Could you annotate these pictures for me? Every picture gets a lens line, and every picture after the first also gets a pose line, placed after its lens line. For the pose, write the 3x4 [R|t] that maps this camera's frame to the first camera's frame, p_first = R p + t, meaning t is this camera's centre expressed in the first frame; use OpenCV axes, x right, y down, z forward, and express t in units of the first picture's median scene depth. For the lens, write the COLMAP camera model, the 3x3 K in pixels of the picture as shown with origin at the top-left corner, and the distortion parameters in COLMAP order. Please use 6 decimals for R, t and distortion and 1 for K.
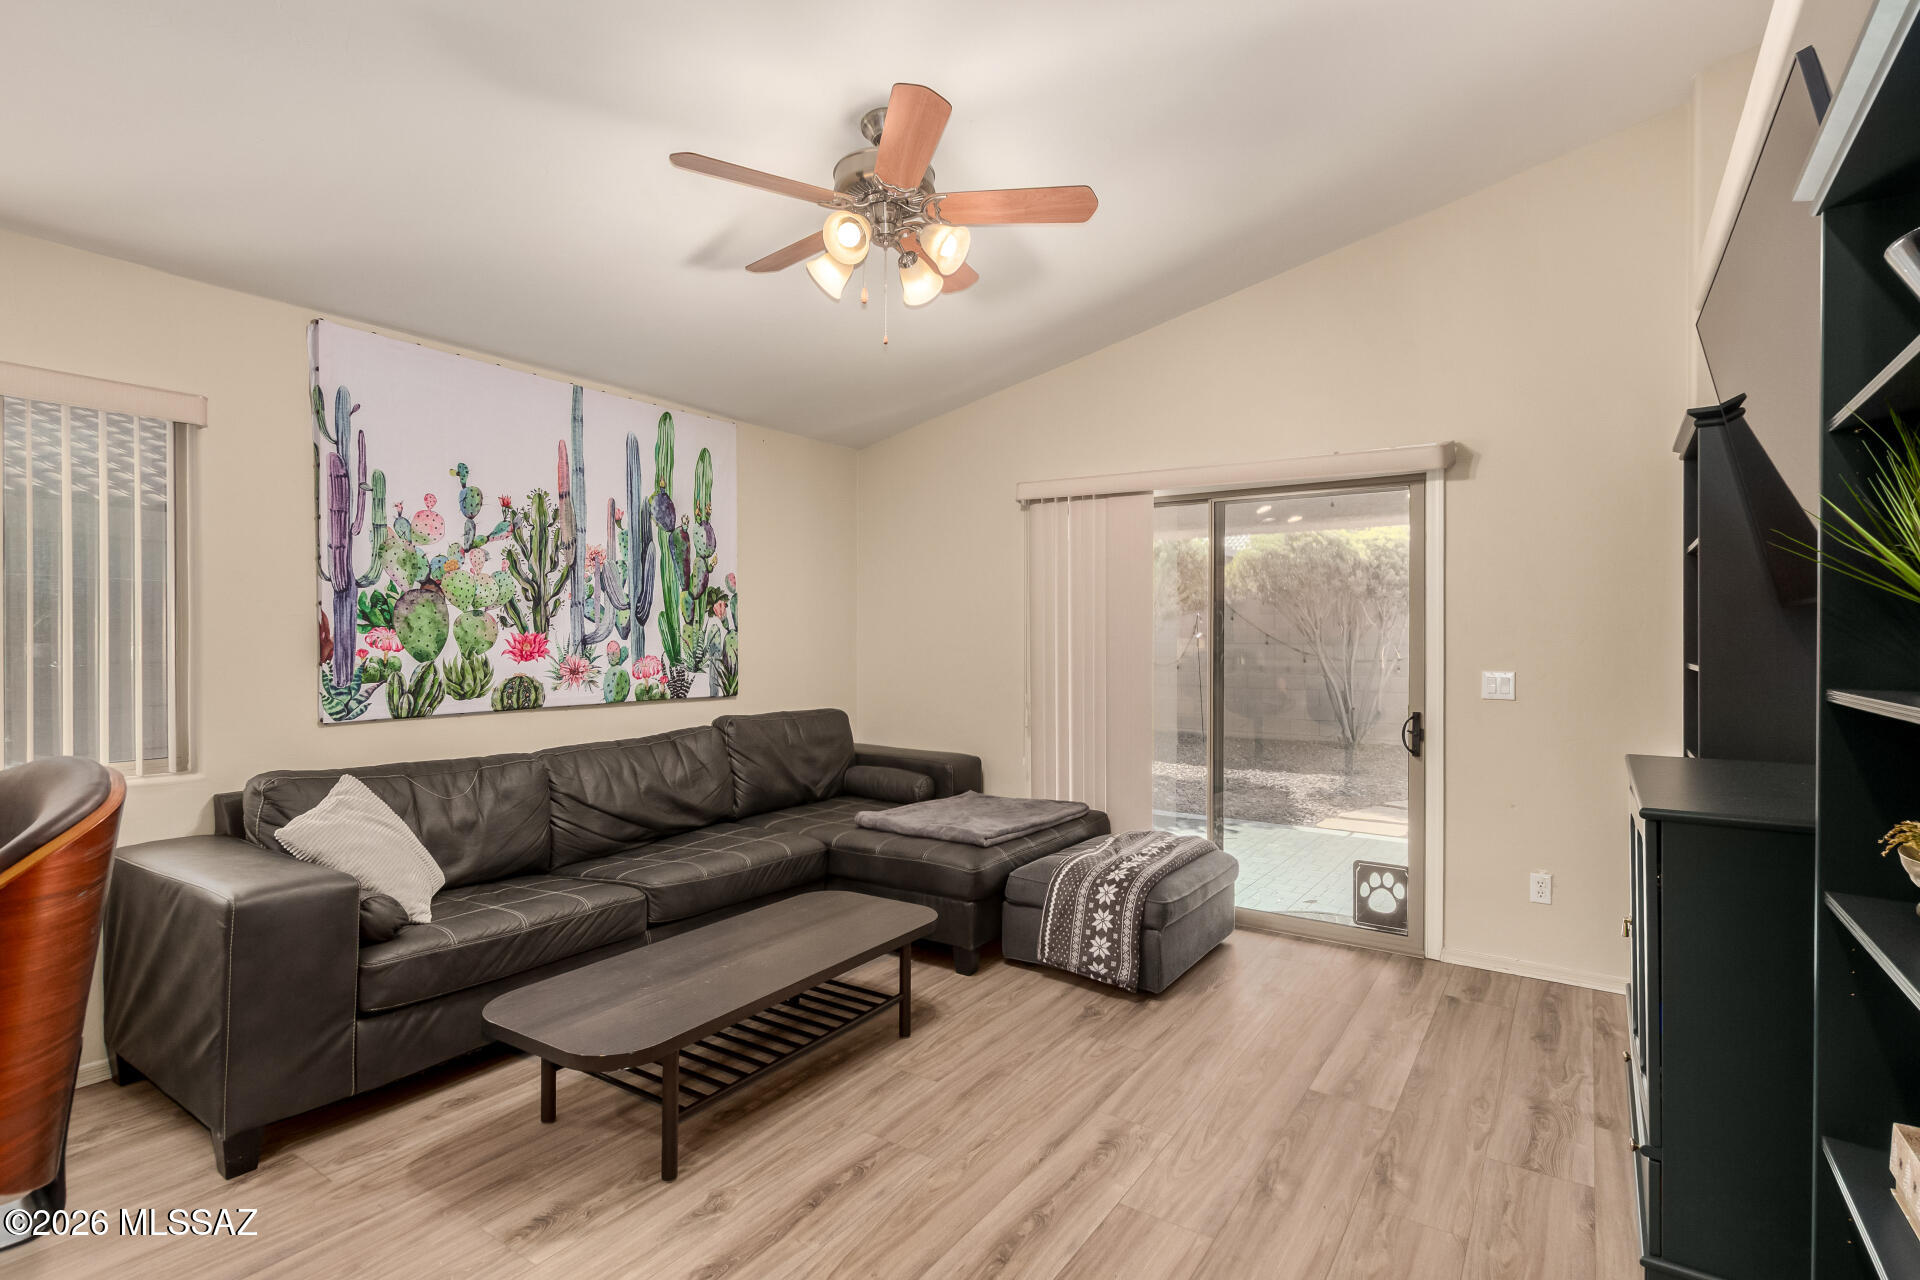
lens RADIAL K [[912.7, 0, 960.1], [0, 912.7, 645.9], [0, 0, 1]] dist [-0.002755, -0.004599]
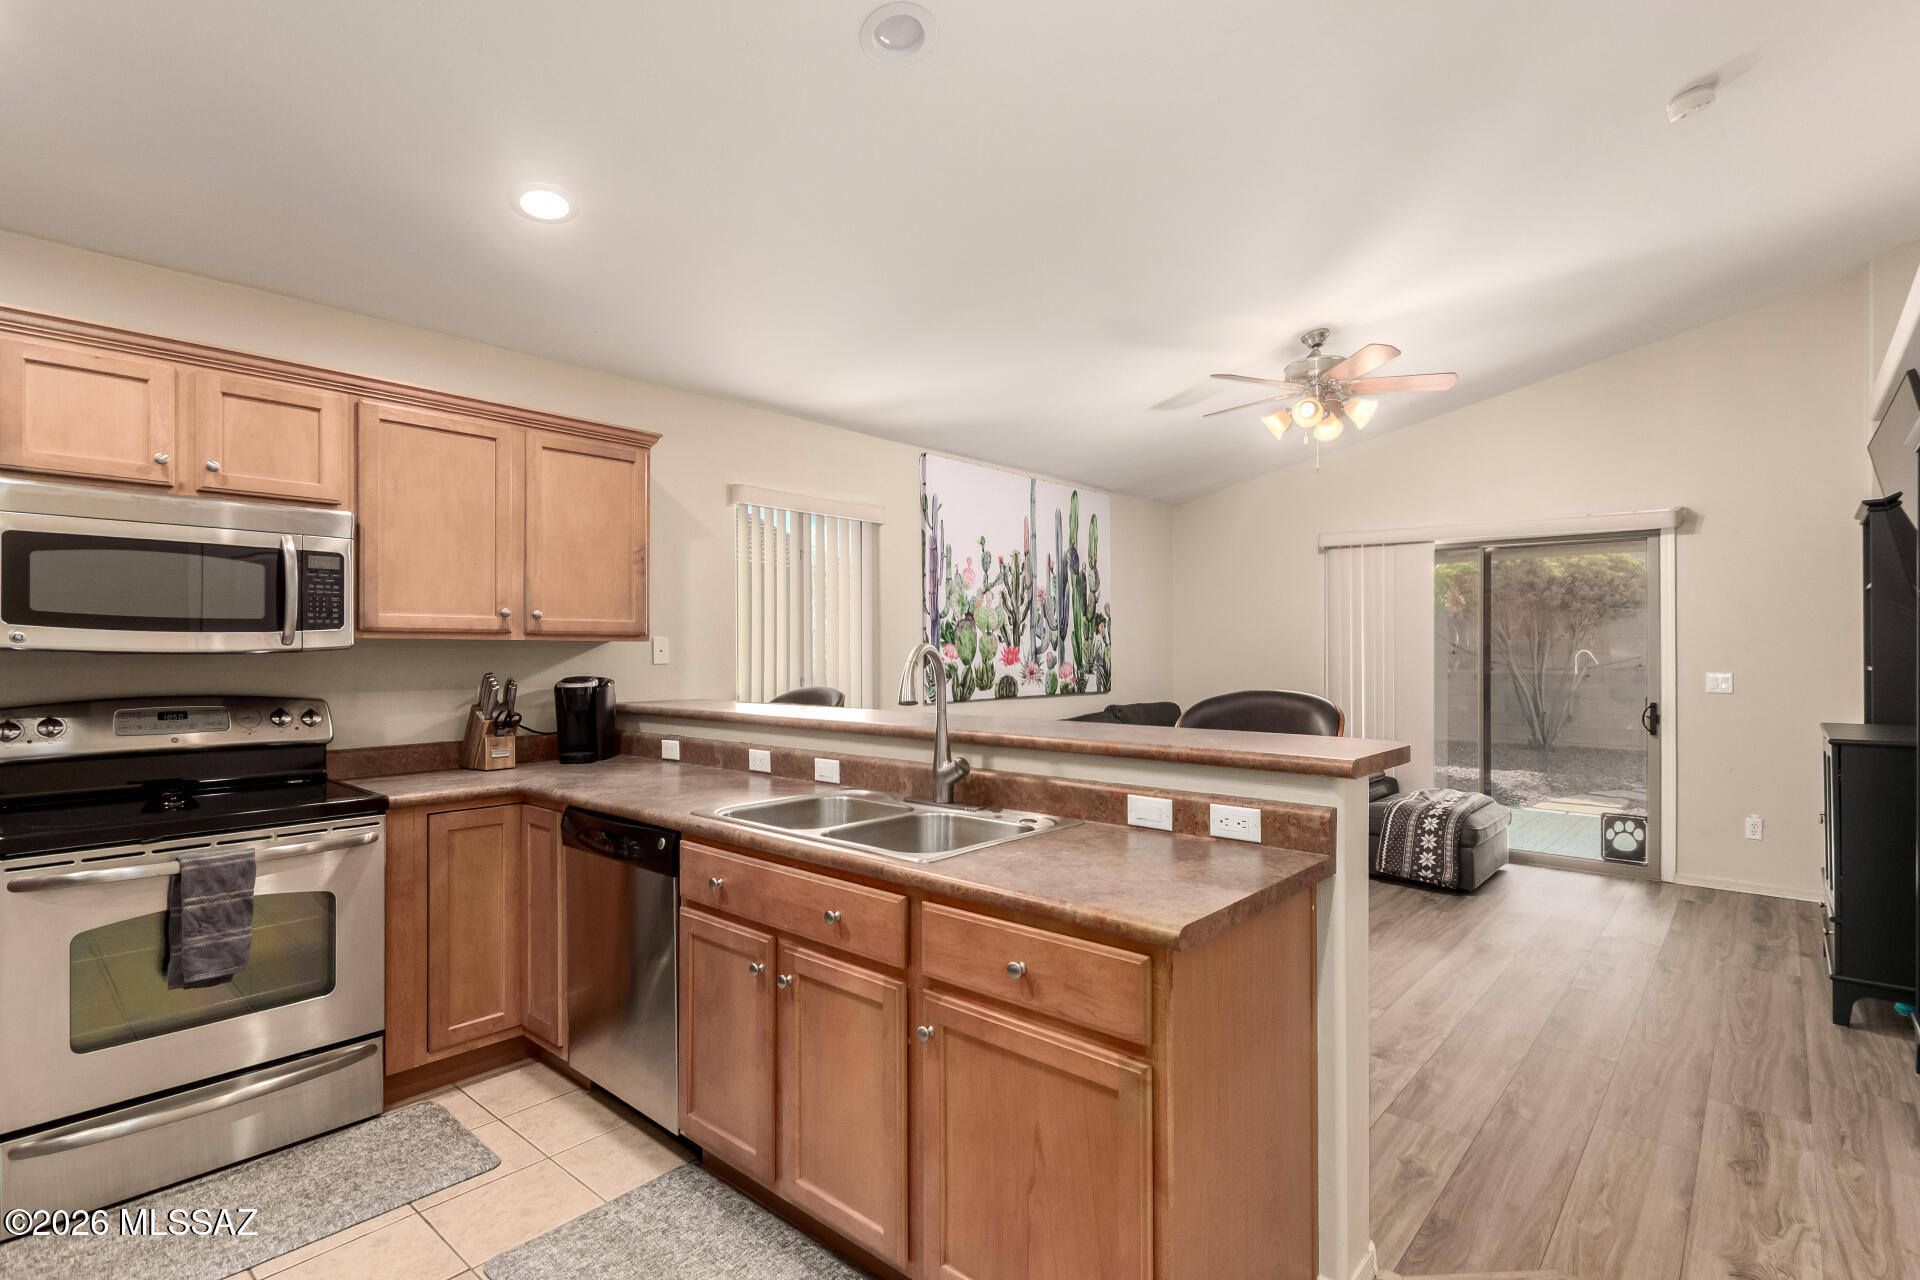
lens RADIAL K [[912.7, 0, 964.4], [0, 912.7, 649.4], [0, 0, 1]] dist [-0.002755, -0.004599]
pose [[0.991975, -0.002246, -0.126414, -0.382836], [0.001346, 0.999973, -0.007207, 0.001130], [0.126427, 0.006979, 0.991951, -0.529830]]
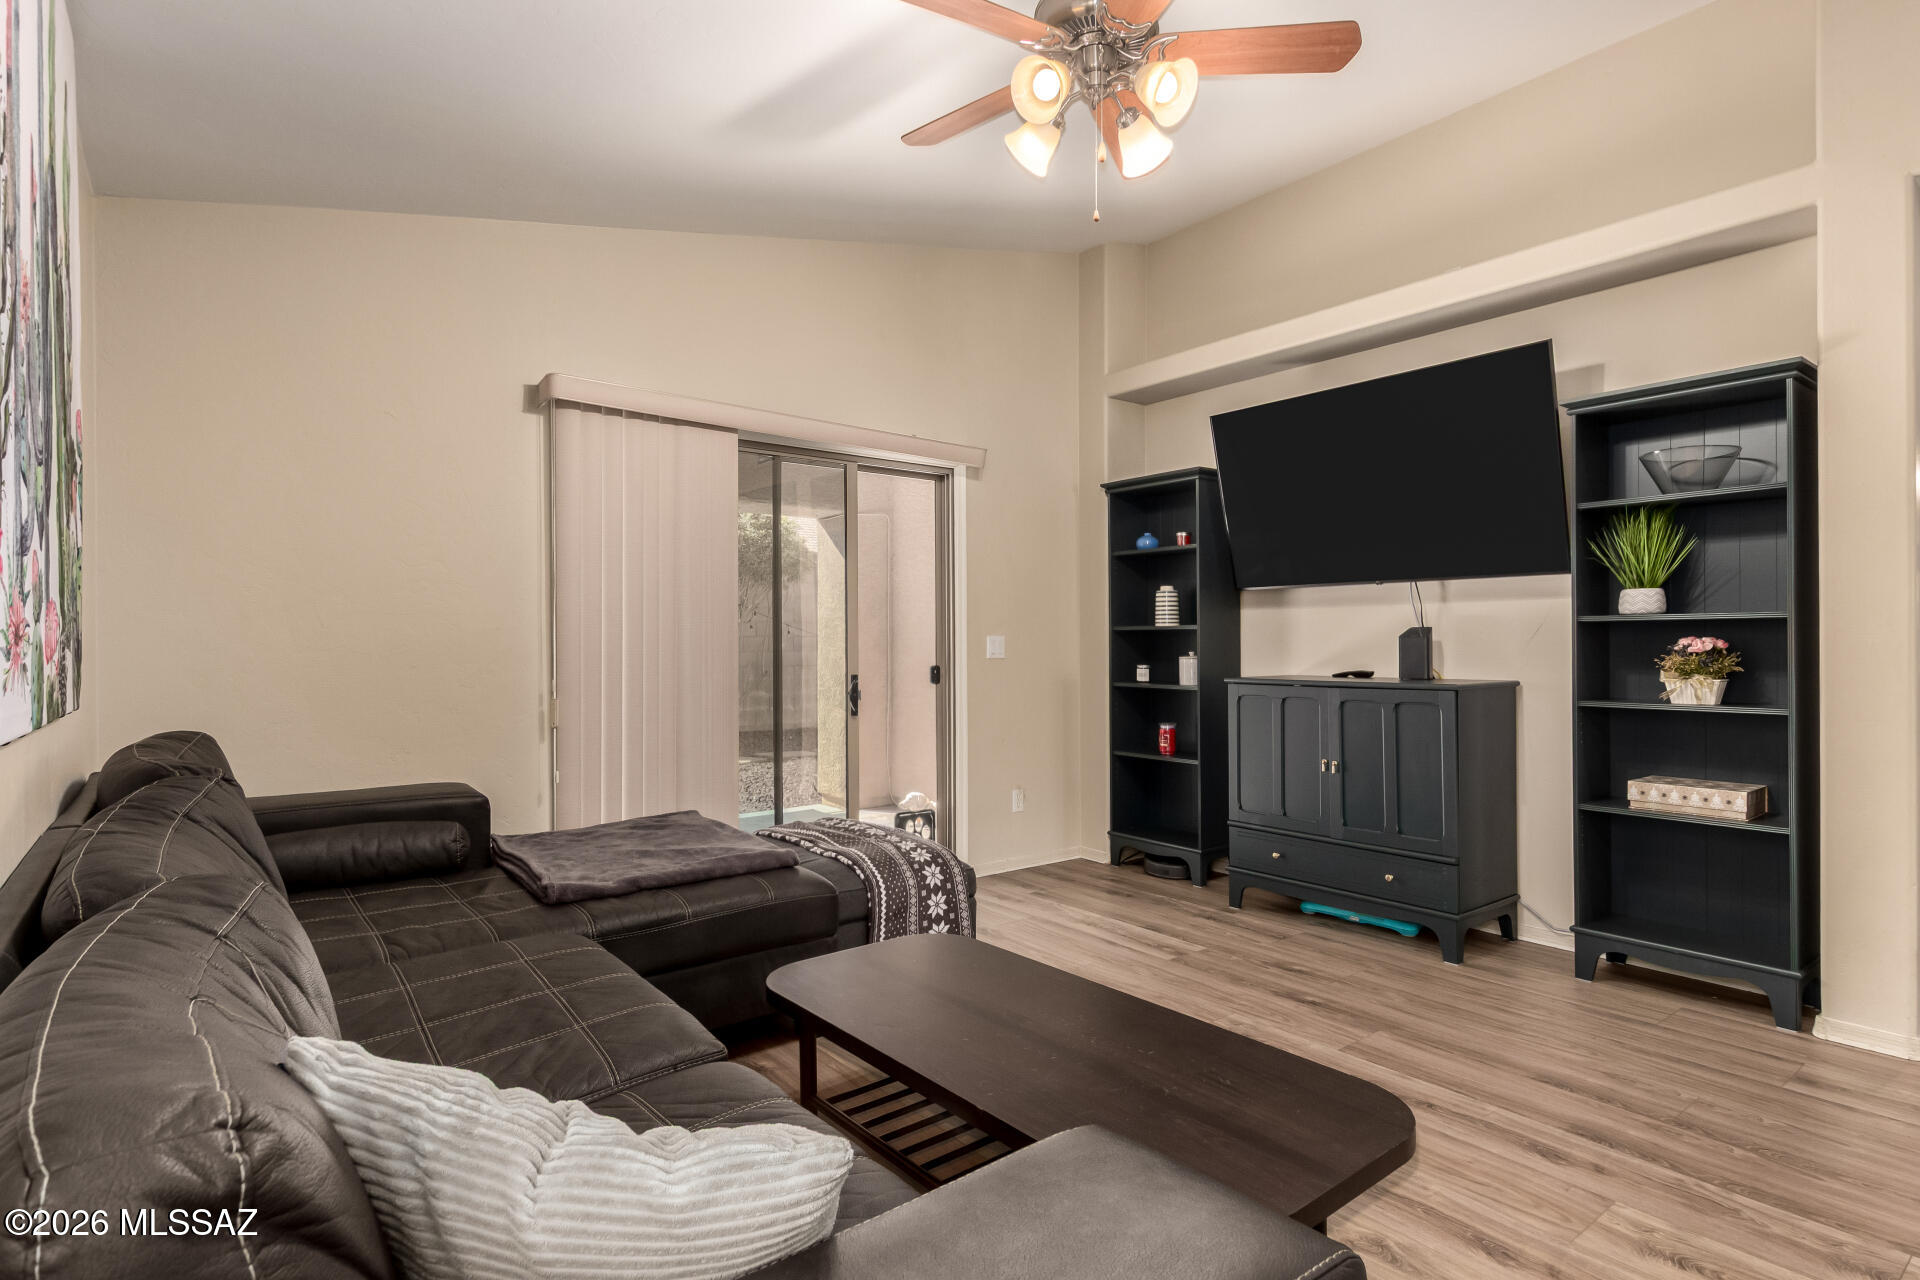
lens RADIAL K [[971.3, 0, 967.0], [0, 971.3, 643.5], [0, 0, 1]] dist [0.017179, 0.000482]
pose [[0.289142, -0.001428, 0.957285, -0.736379], [0.006818, 0.999977, -0.000568, 0.038268], [-0.957262, 0.006691, 0.289145, 0.659975]]
